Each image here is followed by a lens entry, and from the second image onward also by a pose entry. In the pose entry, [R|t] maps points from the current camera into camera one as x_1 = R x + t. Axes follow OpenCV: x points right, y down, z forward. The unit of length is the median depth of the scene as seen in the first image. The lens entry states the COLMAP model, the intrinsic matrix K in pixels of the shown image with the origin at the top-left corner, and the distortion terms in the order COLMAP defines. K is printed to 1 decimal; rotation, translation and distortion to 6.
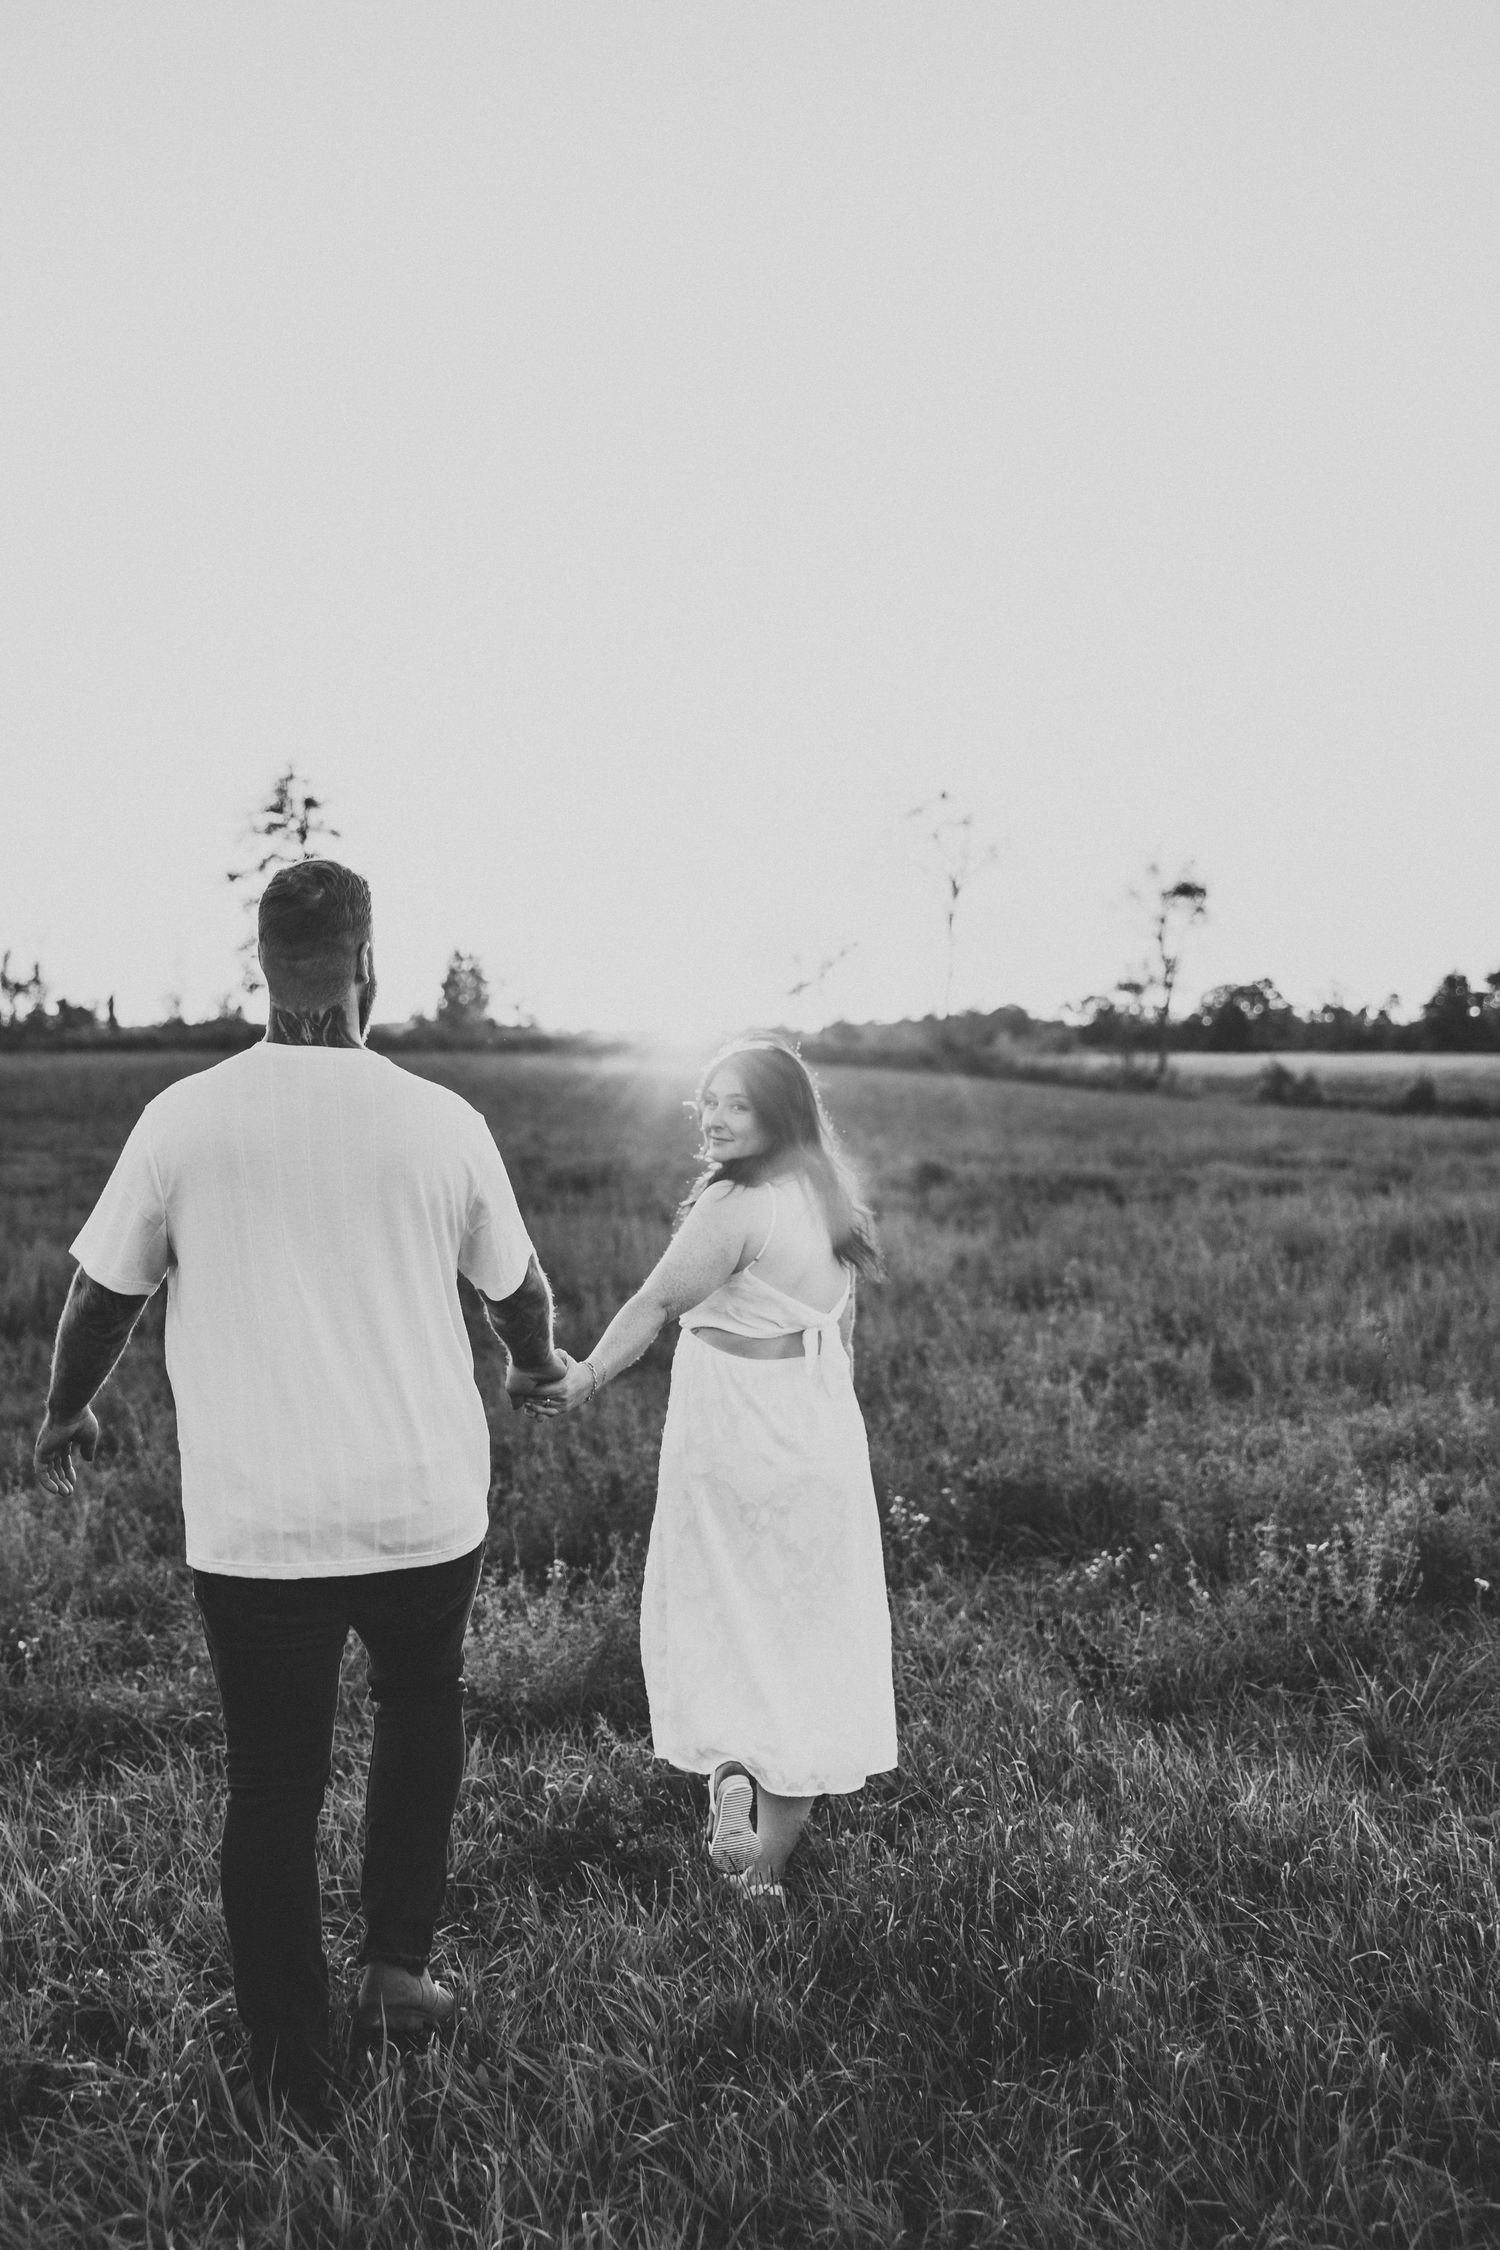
lens RADIAL K [[3043.6, 0, 750.0], [0, 3043.6, 1125.0], [0, 0, 1]] dist [0.007837, -0.014971]
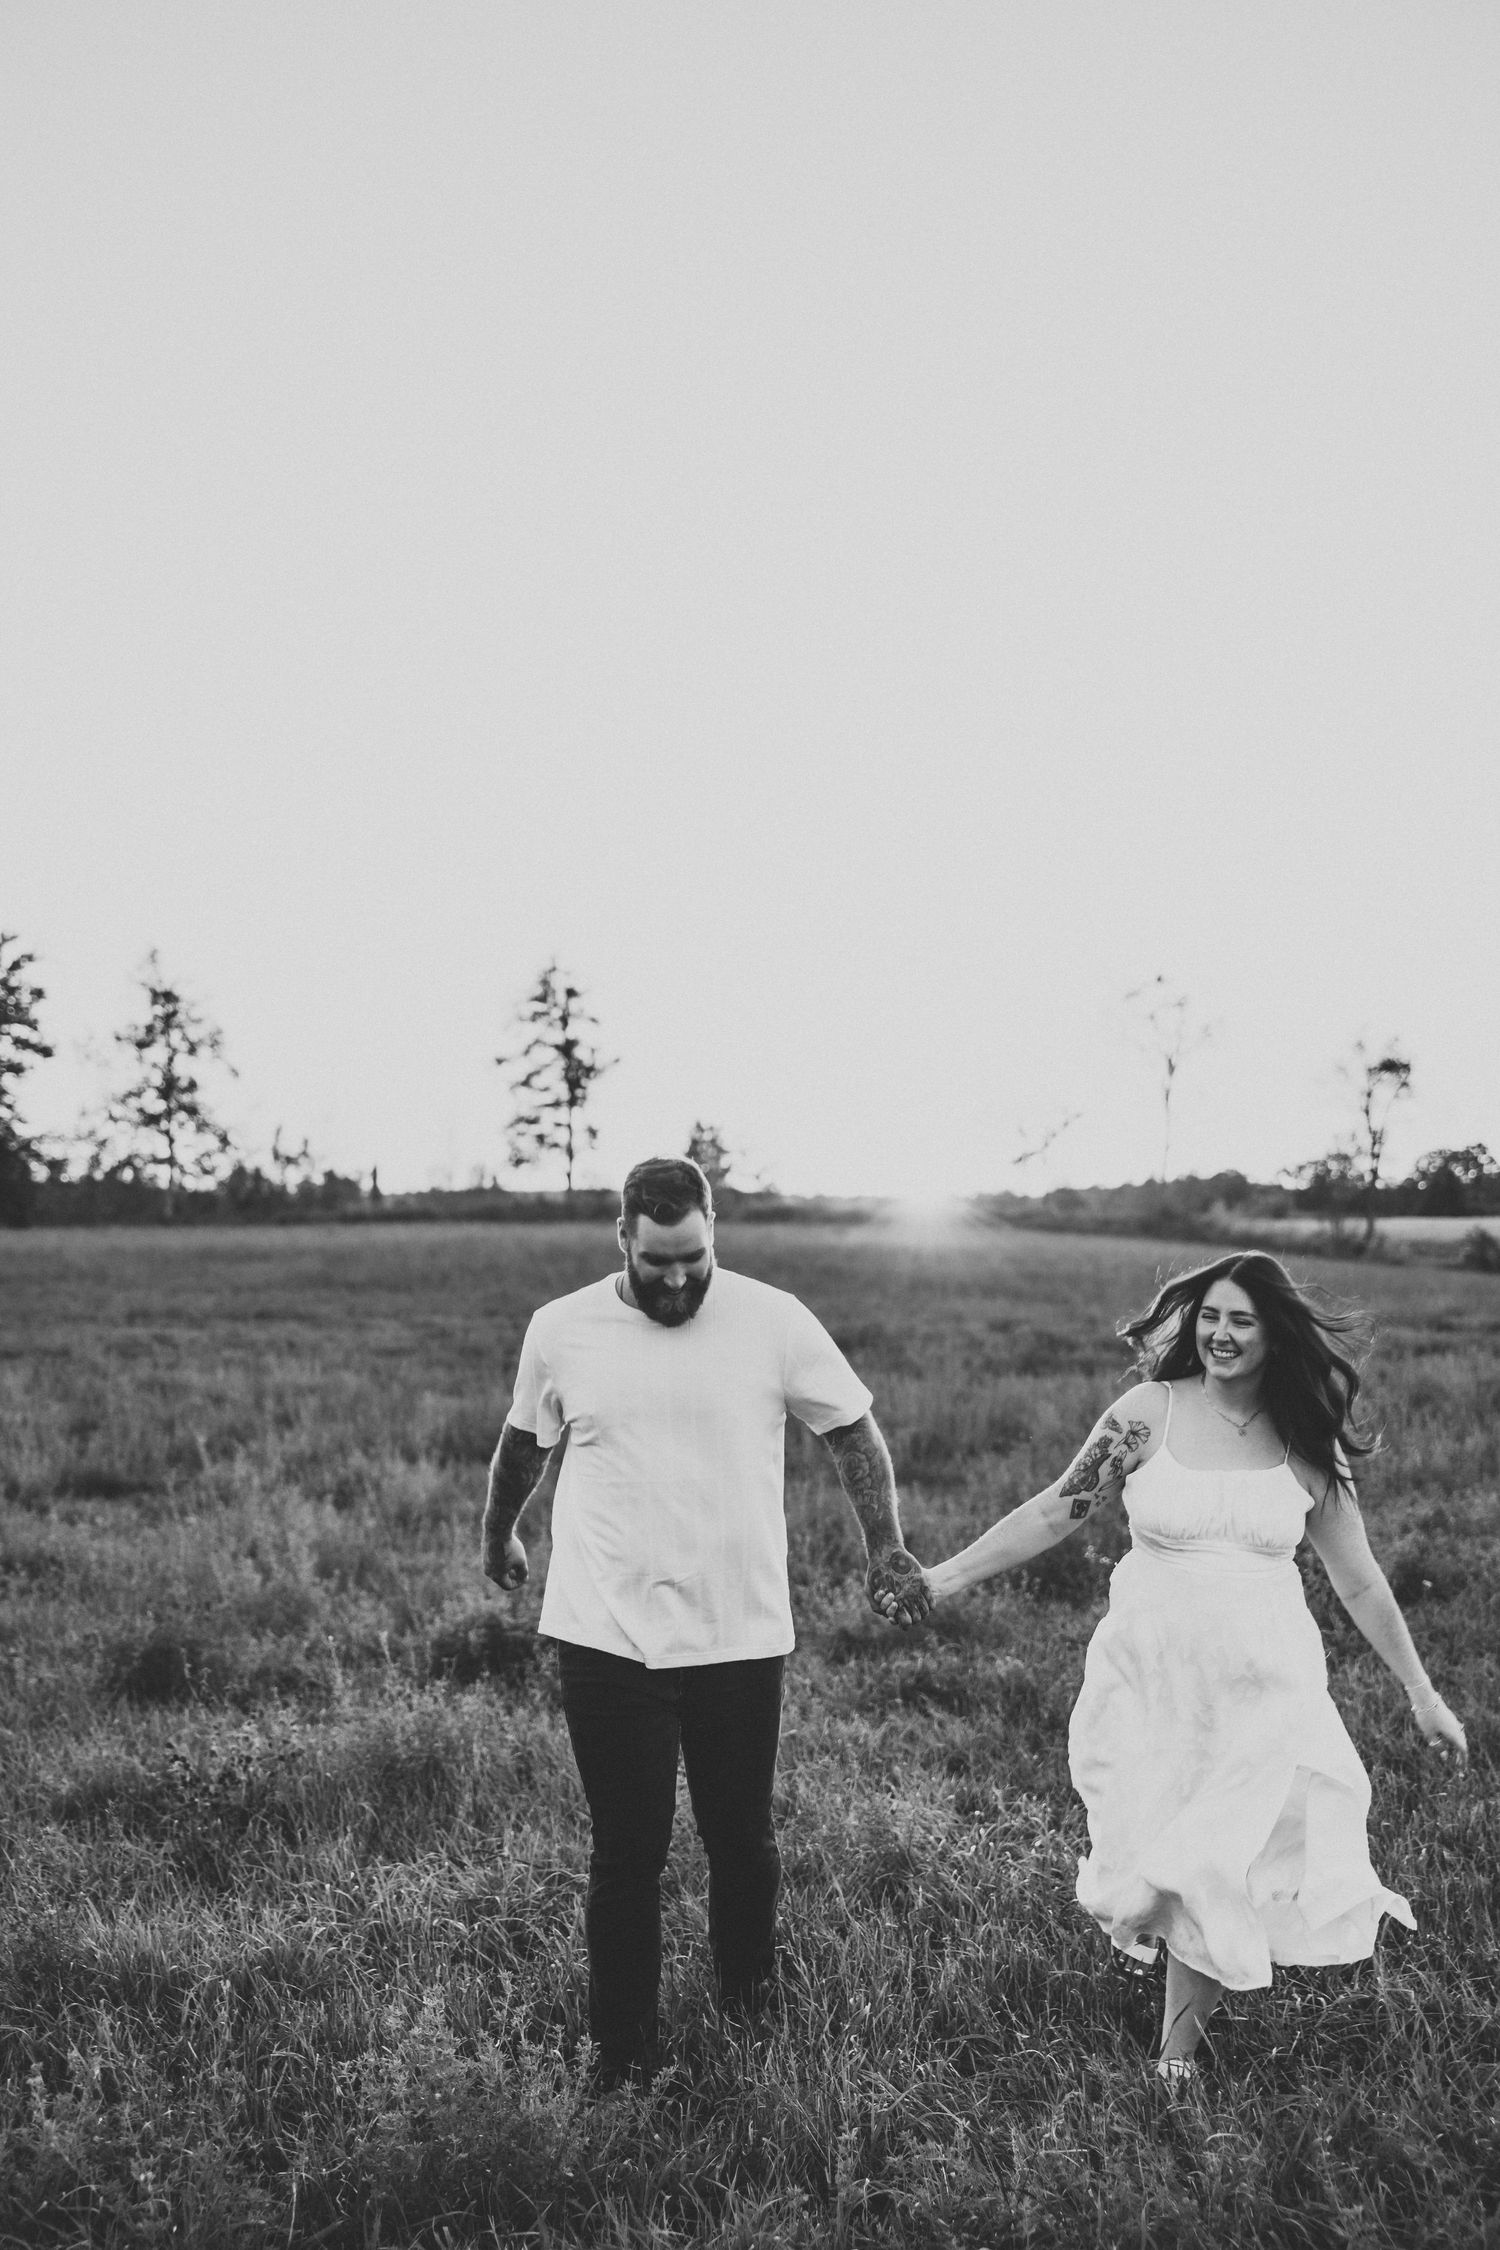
lens RADIAL K [[3043.6, 0, 750.0], [0, 3043.6, 1125.0], [0, 0, 1]] dist [0.007837, -0.014971]
pose [[0.997269, -0.005777, -0.073629, -0.001648], [0.001926, 0.998632, -0.052259, -0.002454], [0.073830, 0.051974, 0.995916, -0.098158]]
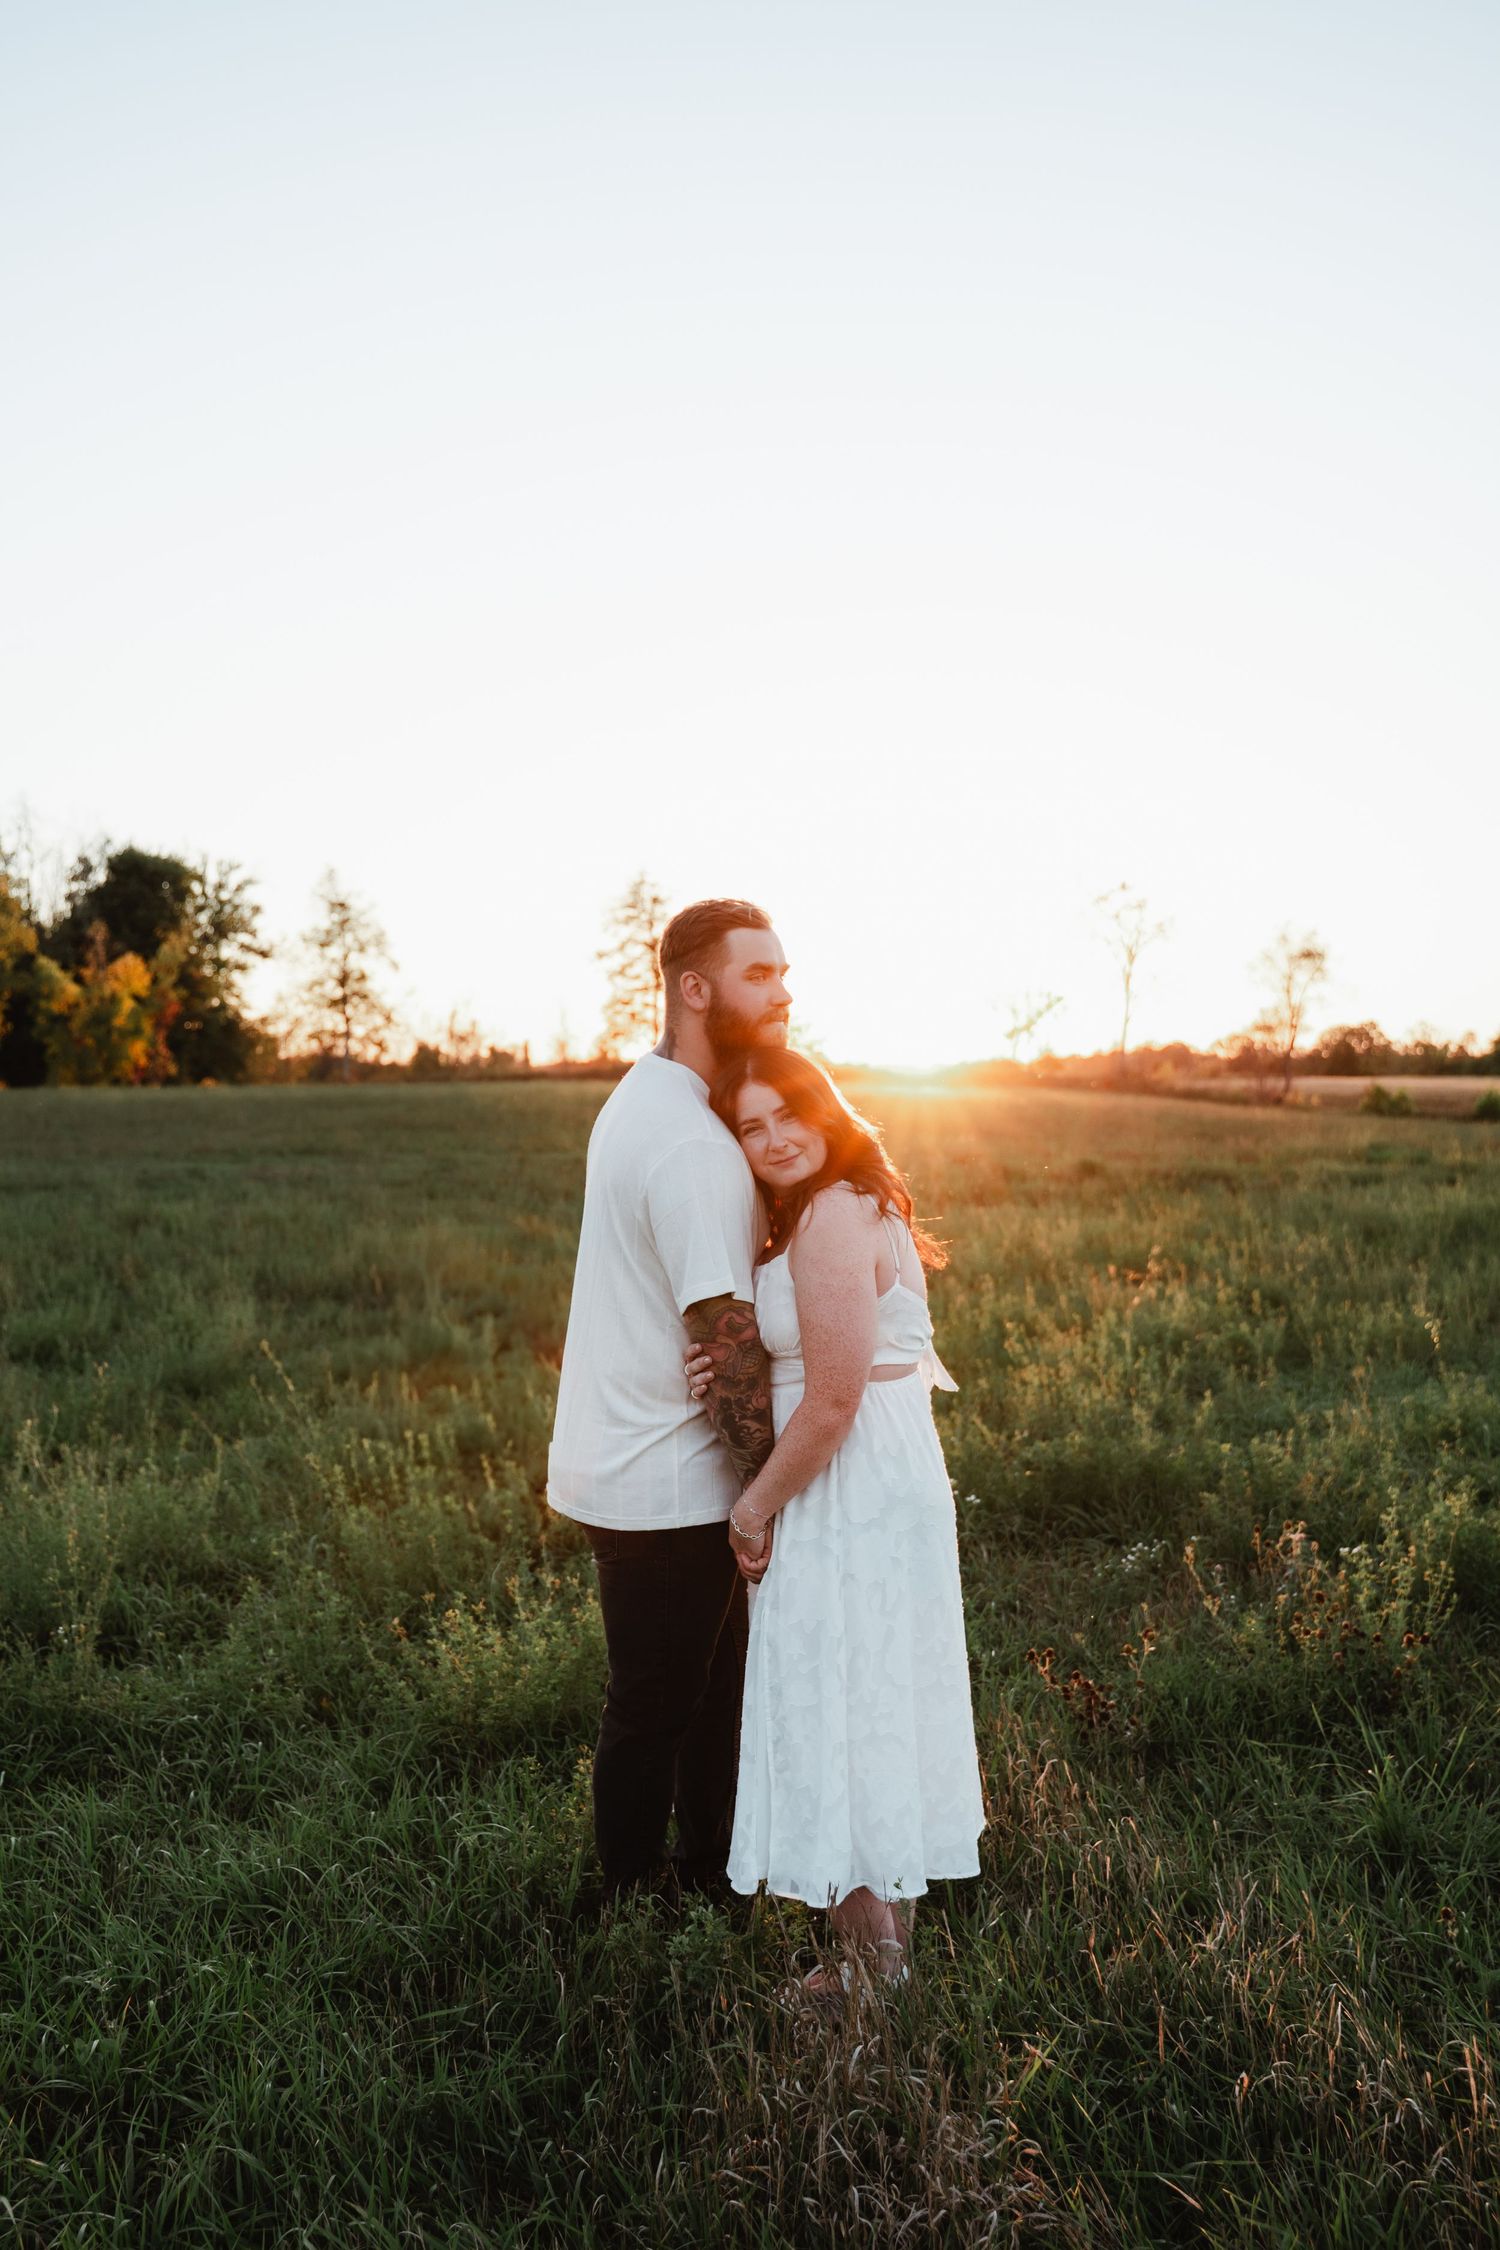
lens RADIAL K [[2151.7, 0, 691.9], [0, 2151.7, 1263.8], [0, 0, 1]] dist [-0.010394, -0.000033]
pose [[0.990463, 0.003780, -0.137729, 0.008925], [0.004525, 0.998192, 0.059936, 0.000299], [0.137707, -0.059987, 0.988655, 0.036184]]
